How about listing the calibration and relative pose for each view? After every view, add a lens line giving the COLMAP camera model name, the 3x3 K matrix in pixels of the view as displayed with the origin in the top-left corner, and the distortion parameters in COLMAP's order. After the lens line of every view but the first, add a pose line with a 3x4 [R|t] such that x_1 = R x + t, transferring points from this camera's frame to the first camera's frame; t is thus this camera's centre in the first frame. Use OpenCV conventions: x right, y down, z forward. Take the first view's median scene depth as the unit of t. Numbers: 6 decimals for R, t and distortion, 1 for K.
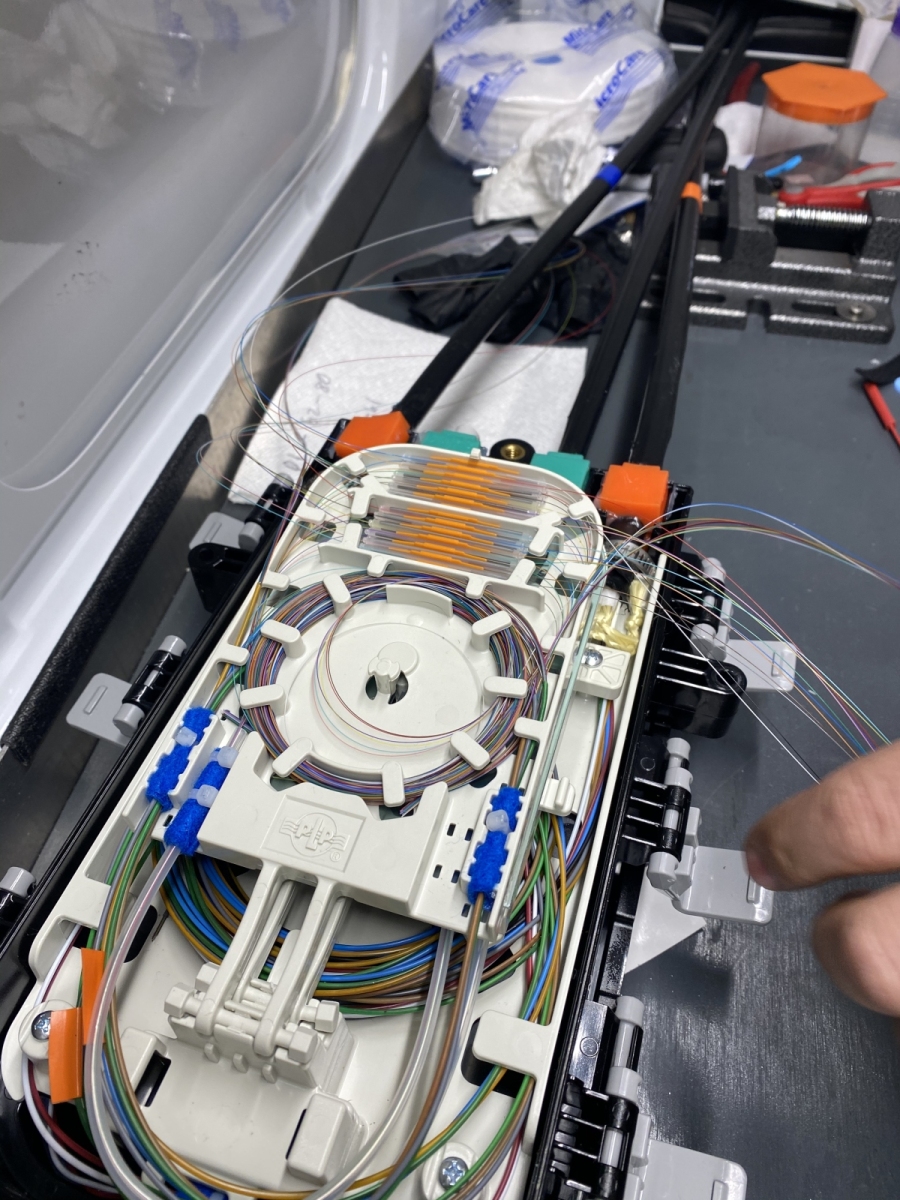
lens RADIAL K [[901.1, 0, 464.0], [0, 901.1, 590.0], [0, 0, 1]] dist [0.006116, -0.005788]
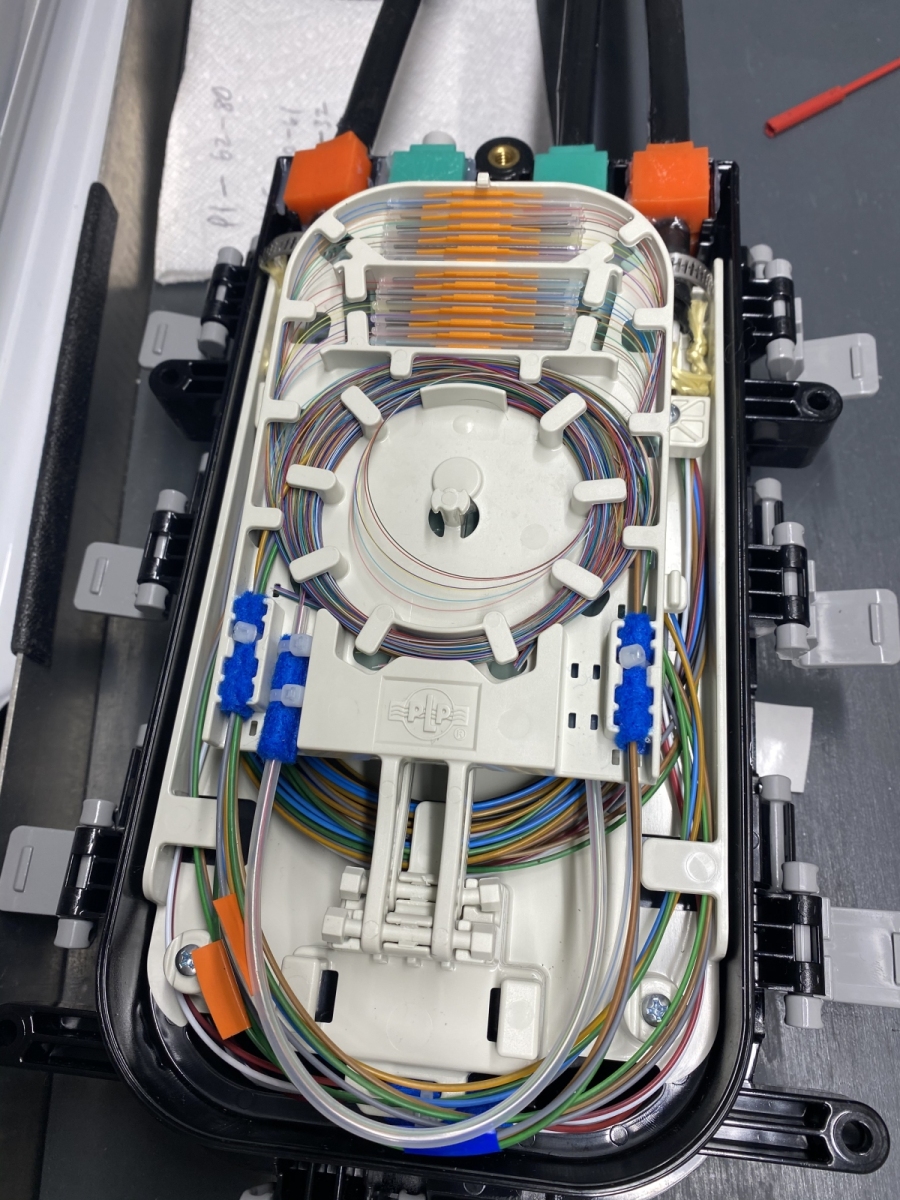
lens RADIAL K [[901.2, 0, 450.0], [0, 901.2, 600.0], [0, 0, 1]] dist [0.081677, -0.180737]
pose [[0.977516, -0.210847, -0.002399, -0.098223], [0.199512, 0.921162, 0.334148, -0.095922], [-0.068244, -0.327114, 0.942518, 0.175064]]
